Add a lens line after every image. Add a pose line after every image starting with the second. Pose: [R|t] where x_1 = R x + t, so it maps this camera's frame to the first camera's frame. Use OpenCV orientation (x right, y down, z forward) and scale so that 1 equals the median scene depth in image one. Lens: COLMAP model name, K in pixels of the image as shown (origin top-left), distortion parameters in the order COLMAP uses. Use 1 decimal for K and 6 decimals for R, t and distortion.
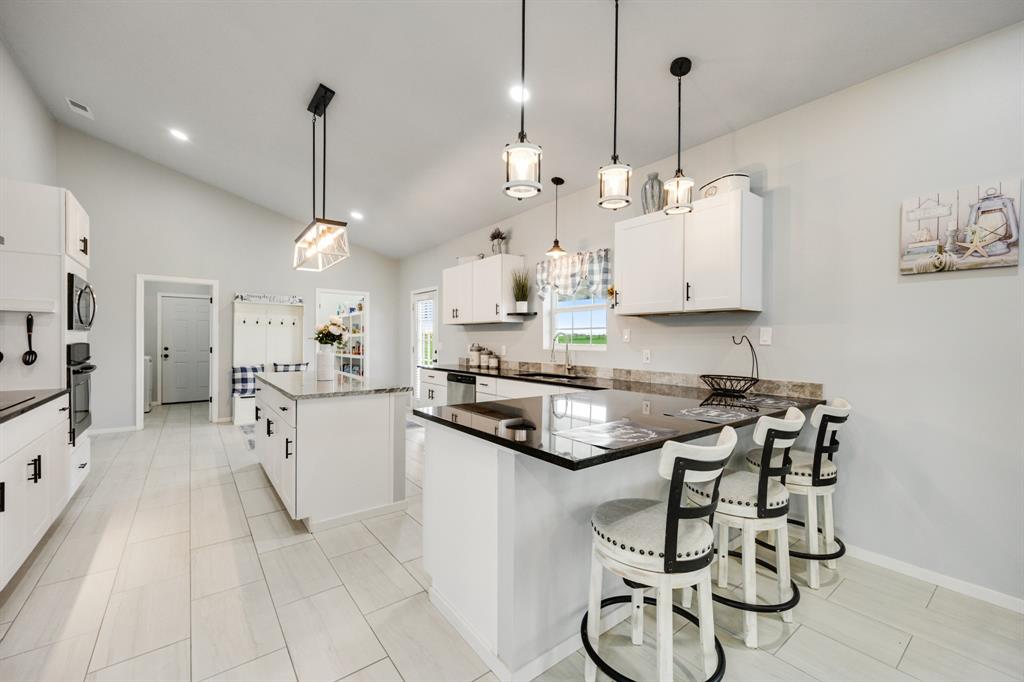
lens RADIAL K [[414.9, 0, 512.0], [0, 414.9, 341.0], [0, 0, 1]] dist [0.009260, -0.000219]
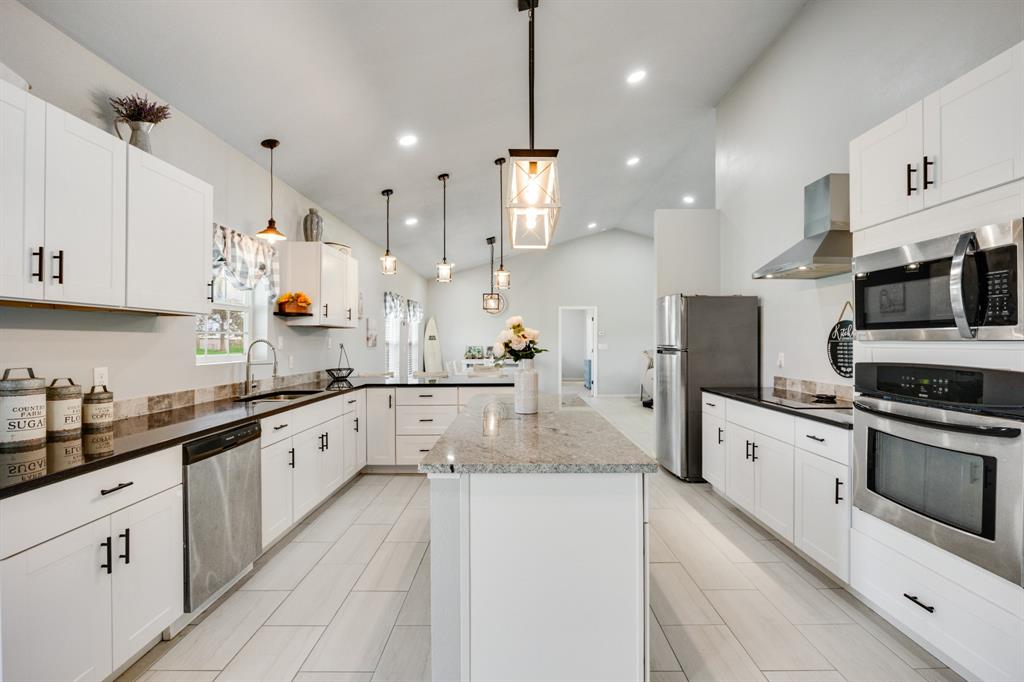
lens RADIAL K [[479.1, 0, 515.0], [0, 479.1, 340.5], [0, 0, 1]] dist [-0.013308, -0.000537]
pose [[-0.789623, -0.003383, 0.613583, -1.050179], [-0.000767, 0.999989, 0.004526, -0.029328], [-0.613592, 0.003103, -0.789617, 1.875796]]
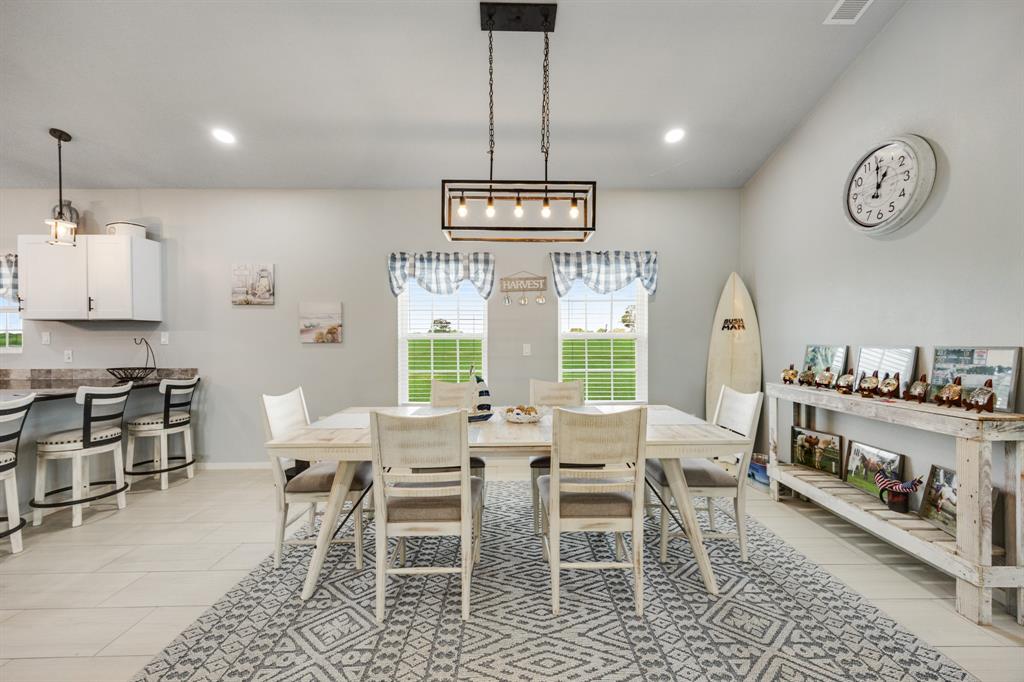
lens RADIAL K [[414.9, 0, 512.0], [0, 414.9, 341.0], [0, 0, 1]] dist [0.009260, -0.000219]
pose [[0.604410, -0.010045, 0.796610, 0.165849], [0.011998, 0.999922, 0.003505, 0.006311], [-0.796583, 0.007440, 0.604484, -0.770651]]
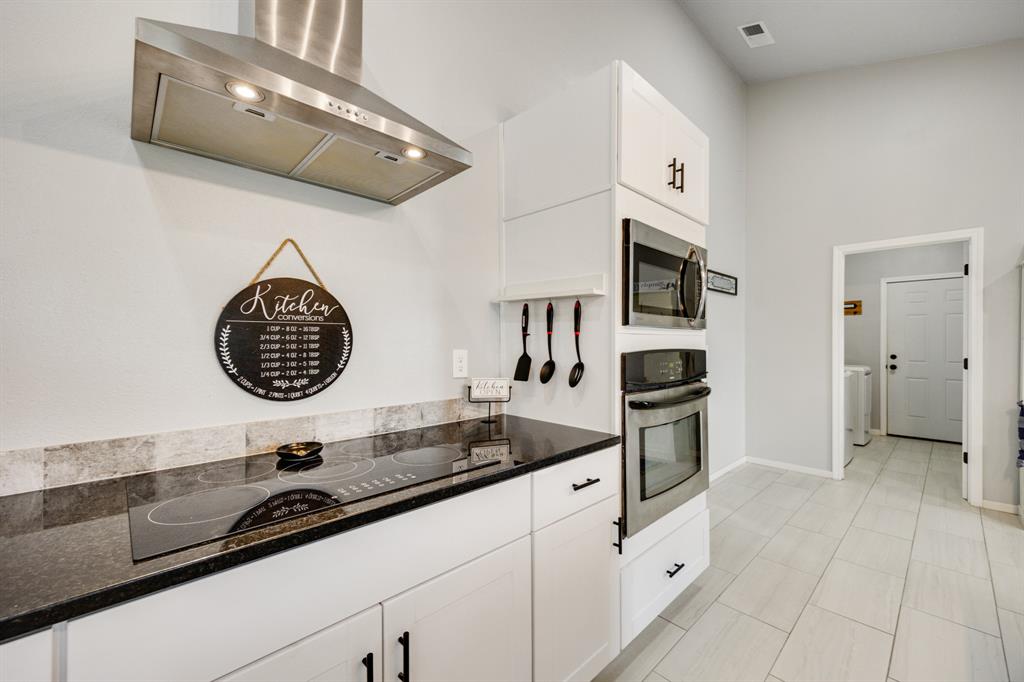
lens RADIAL K [[412.8, 0, 513.3], [0, 412.8, 344.2], [0, 0, 1]] dist [0.005614, -0.000035]
pose [[0.102231, -0.000782, -0.994760, -0.532240], [-0.002199, 0.999997, -0.001012, -0.001506], [0.994758, 0.002291, 0.102229, 0.778529]]
